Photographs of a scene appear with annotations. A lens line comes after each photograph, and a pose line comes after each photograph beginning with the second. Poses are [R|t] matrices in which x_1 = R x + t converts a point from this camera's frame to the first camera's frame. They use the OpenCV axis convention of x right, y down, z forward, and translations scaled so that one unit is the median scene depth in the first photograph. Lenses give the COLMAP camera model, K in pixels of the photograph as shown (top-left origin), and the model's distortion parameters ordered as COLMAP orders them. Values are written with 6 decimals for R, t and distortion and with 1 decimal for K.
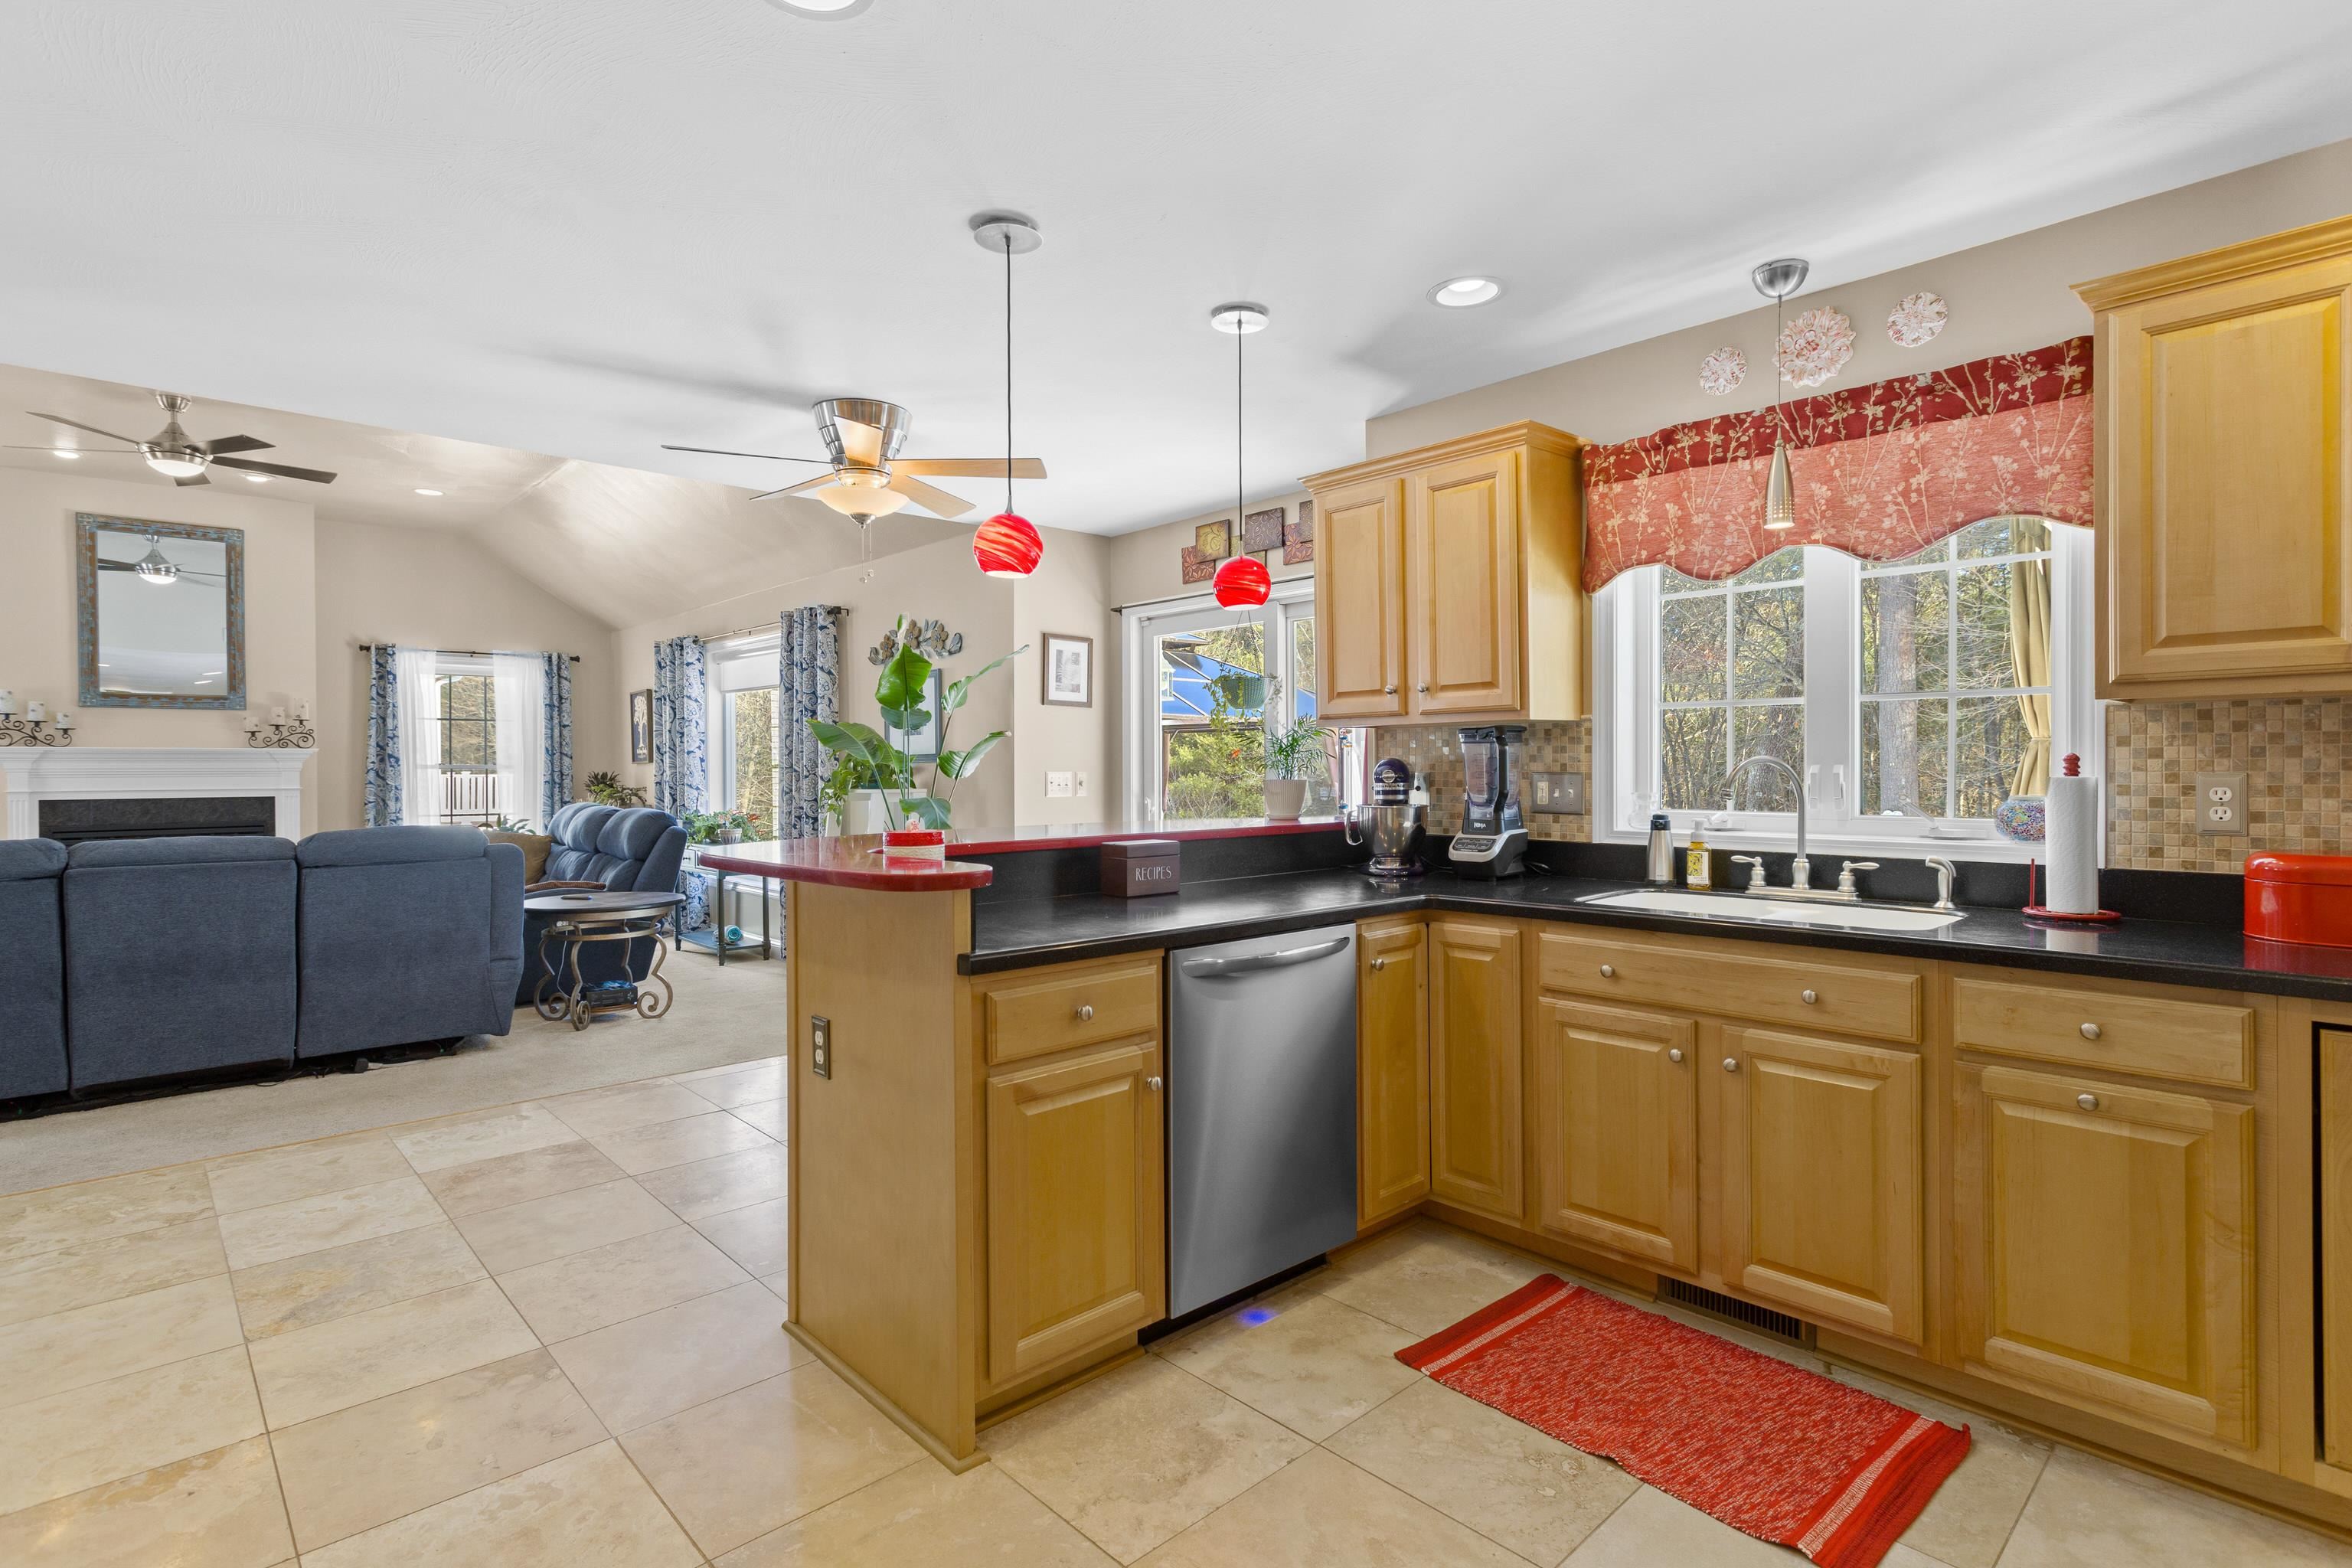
lens RADIAL K [[1136.0, 0, 1183.5], [0, 1136.0, 773.8], [0, 0, 1]] dist [0.004078, -0.000688]
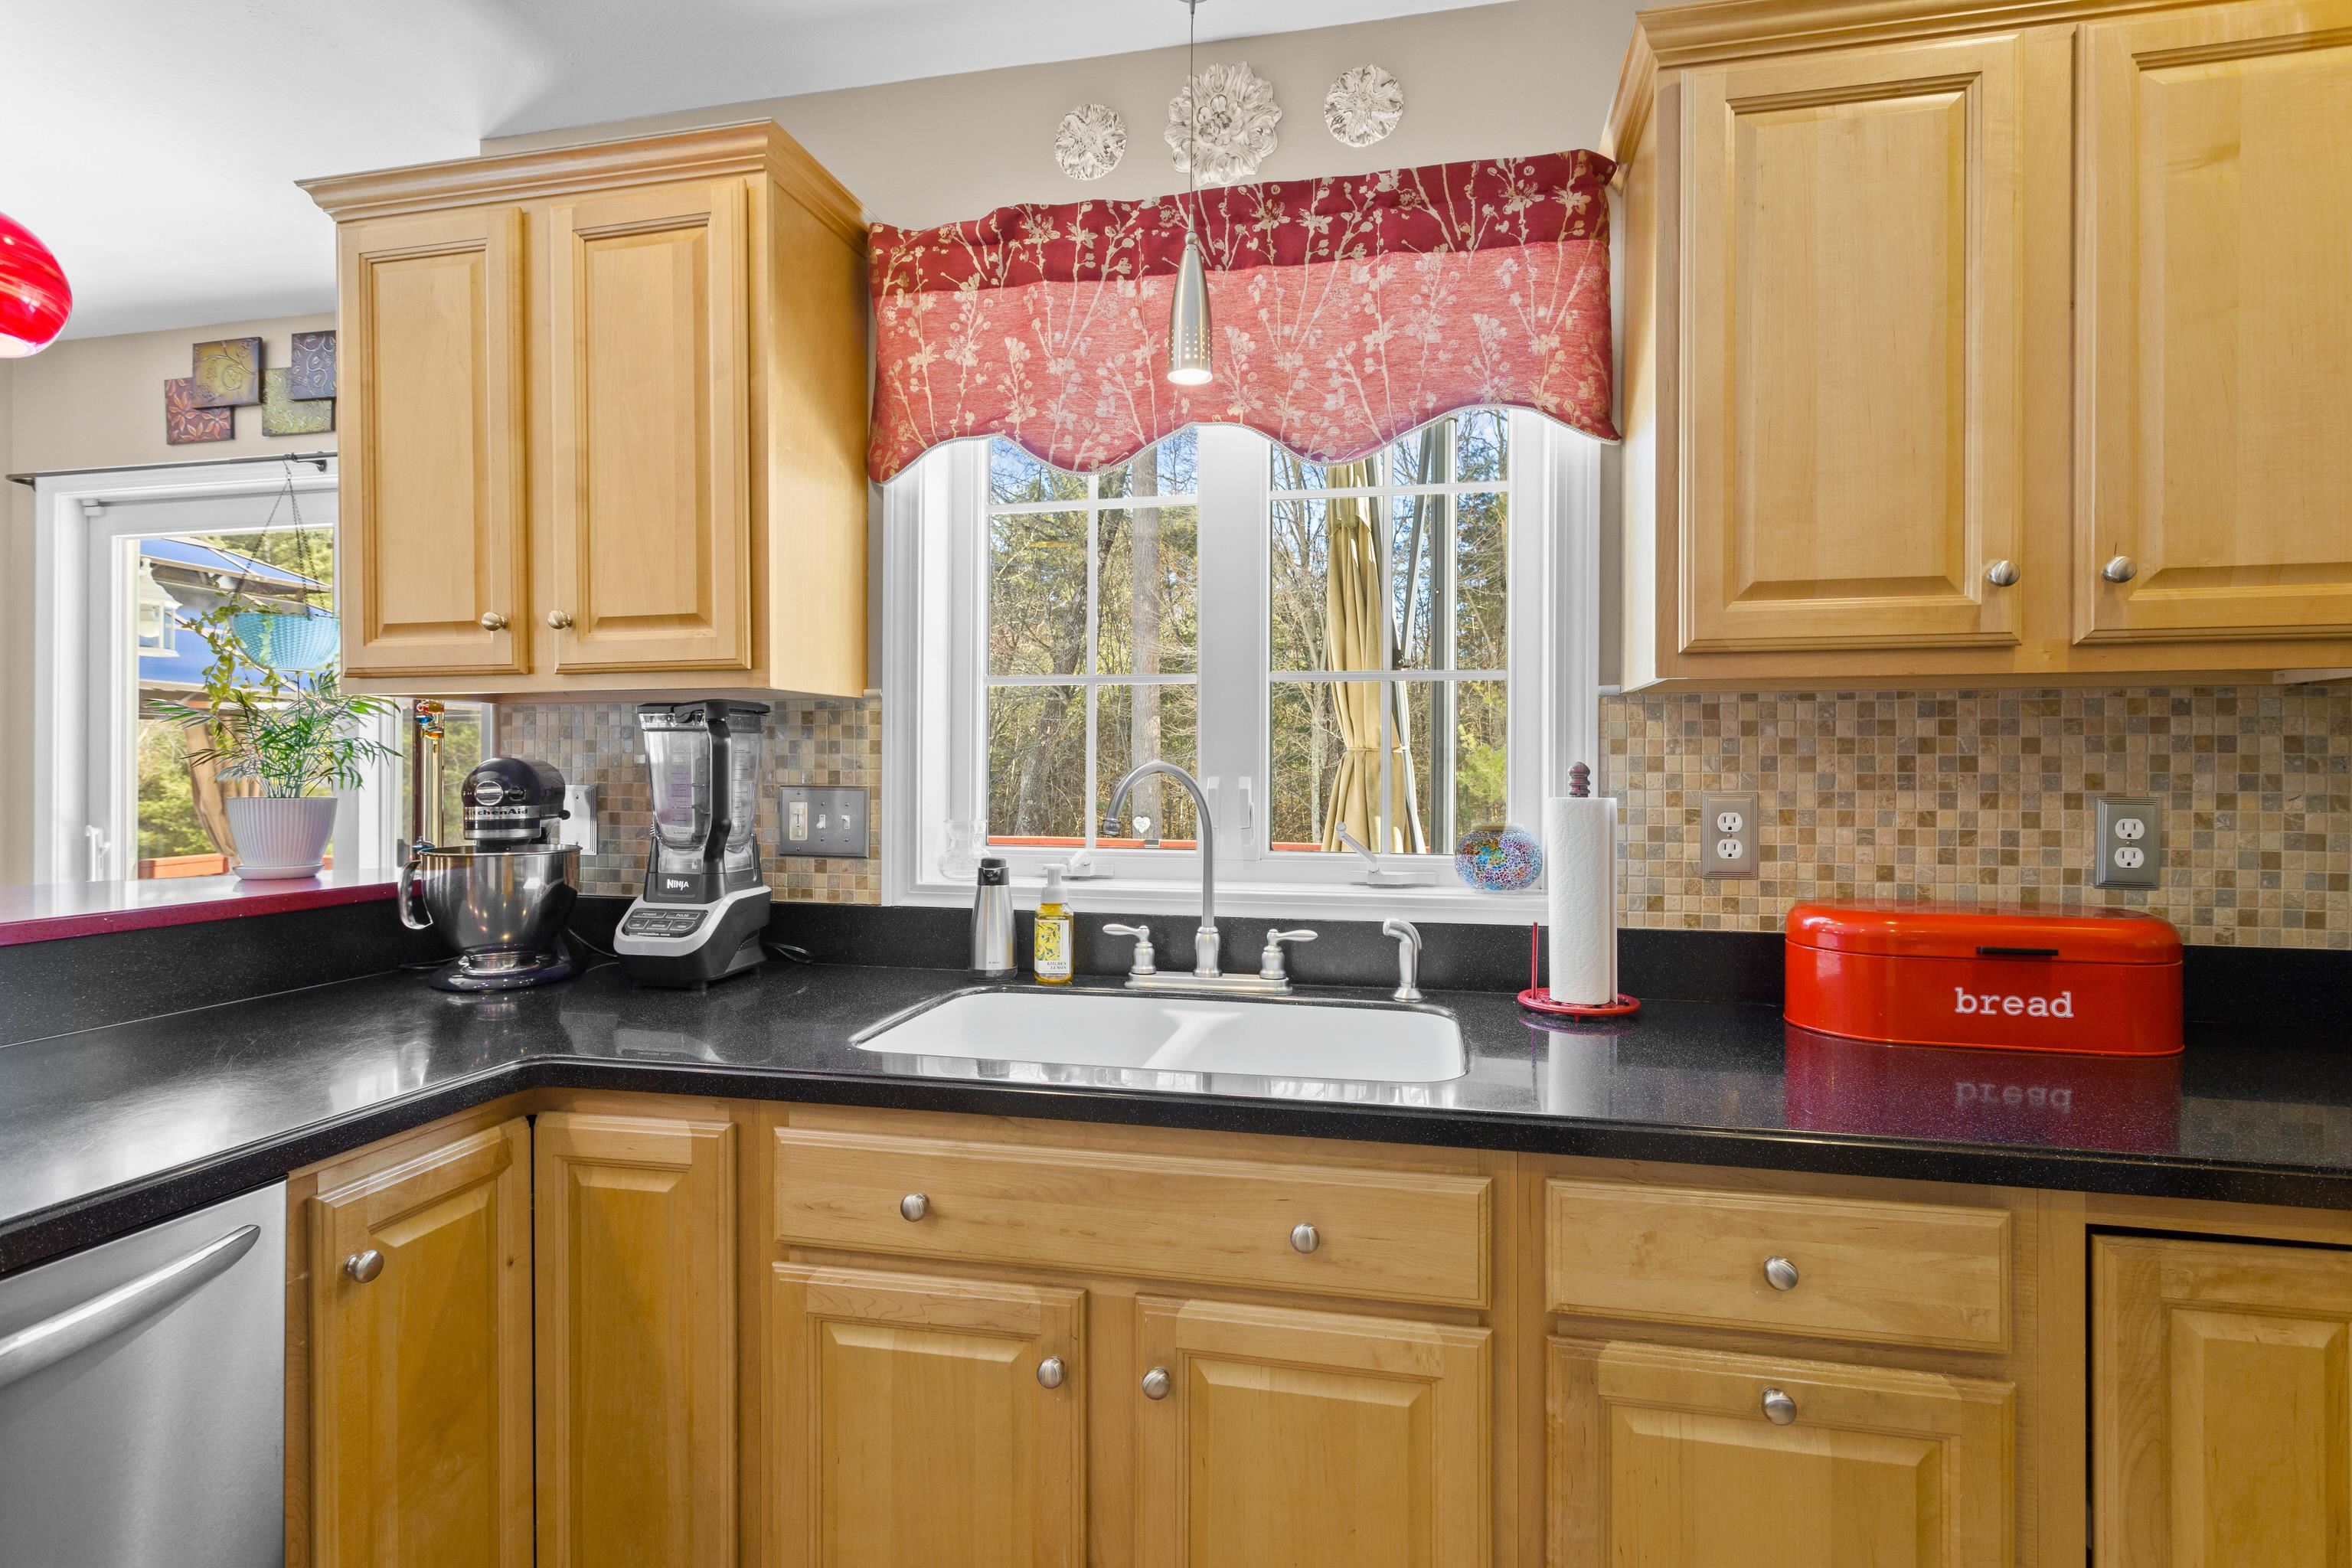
lens RADIAL K [[1132.0, 0, 1183.6], [0, 1132.0, 773.2], [0, 0, 1]] dist [0.001029, 0.000408]
pose [[0.818412, 0.008212, 0.574573, 0.167569], [-0.004232, 0.999957, -0.008264, -0.004358], [-0.574616, 0.004332, 0.818412, 0.479189]]
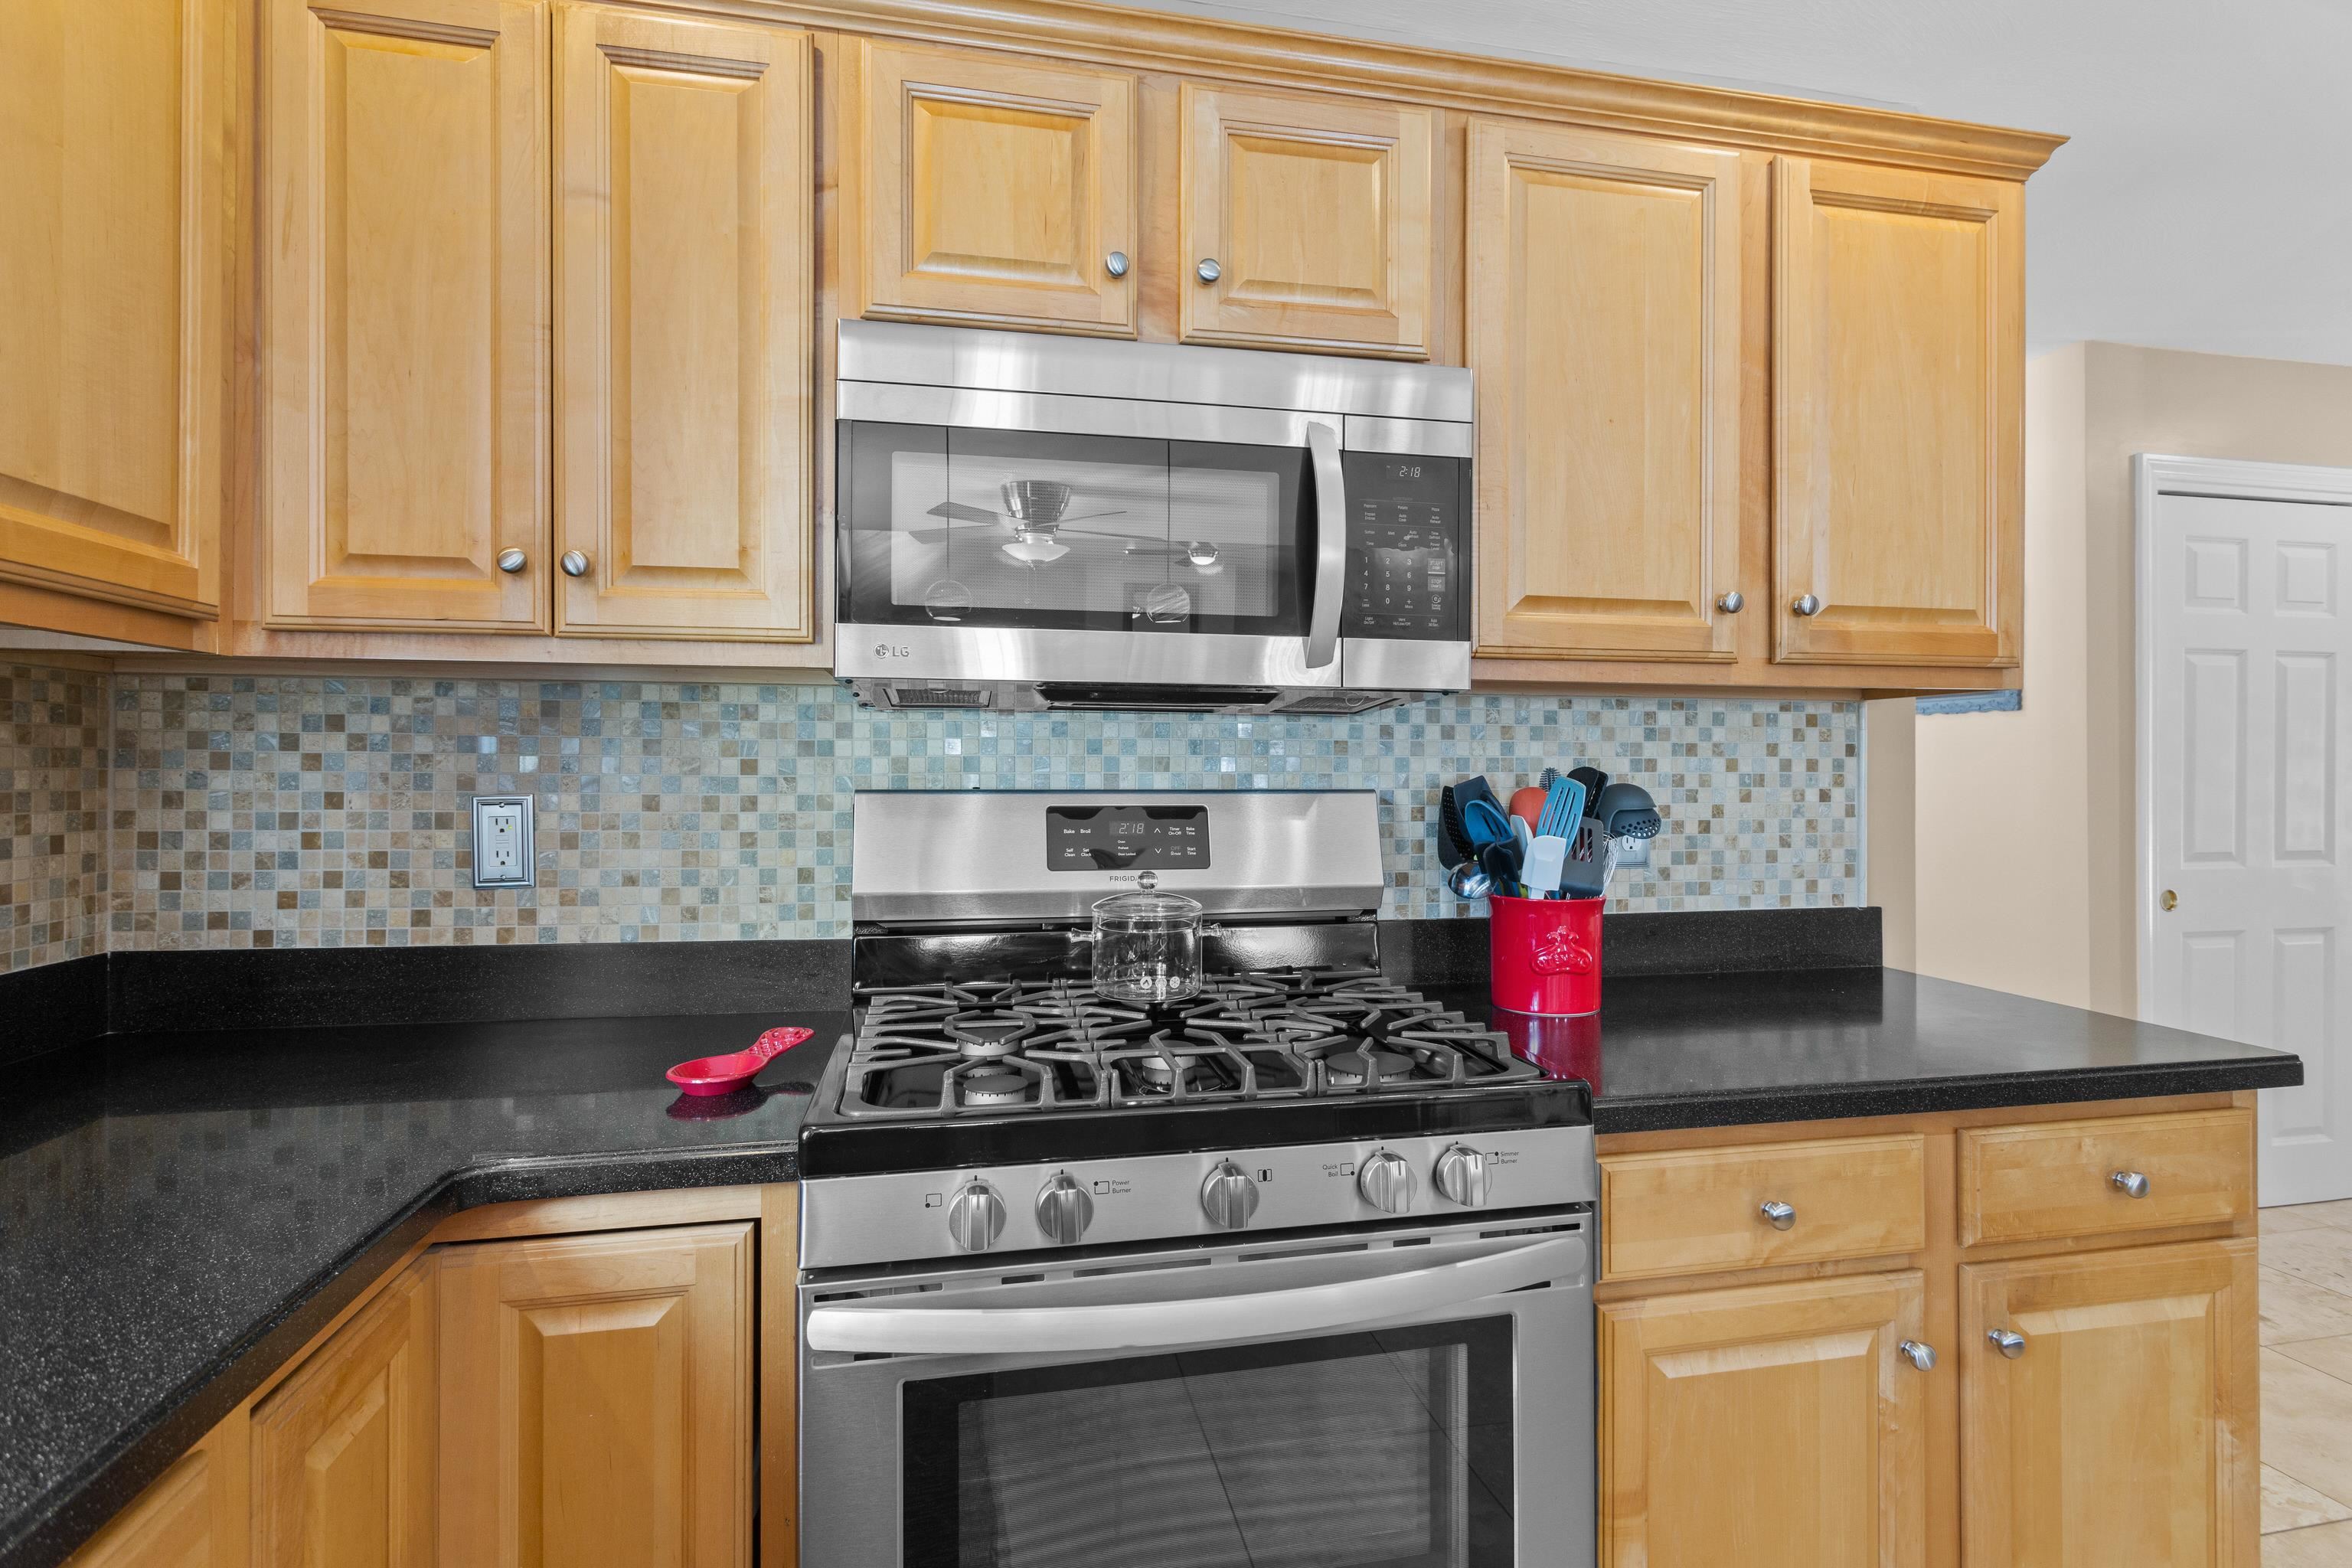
lens RADIAL K [[1132.0, 0, 1183.6], [0, 1132.0, 773.2], [0, 0, 1]] dist [0.001029, 0.000408]
pose [[-0.857604, 0.004916, 0.514286, 0.300950], [0.007615, 0.999966, 0.003140, -0.006057], [-0.514254, 0.006609, -0.857613, 0.713936]]
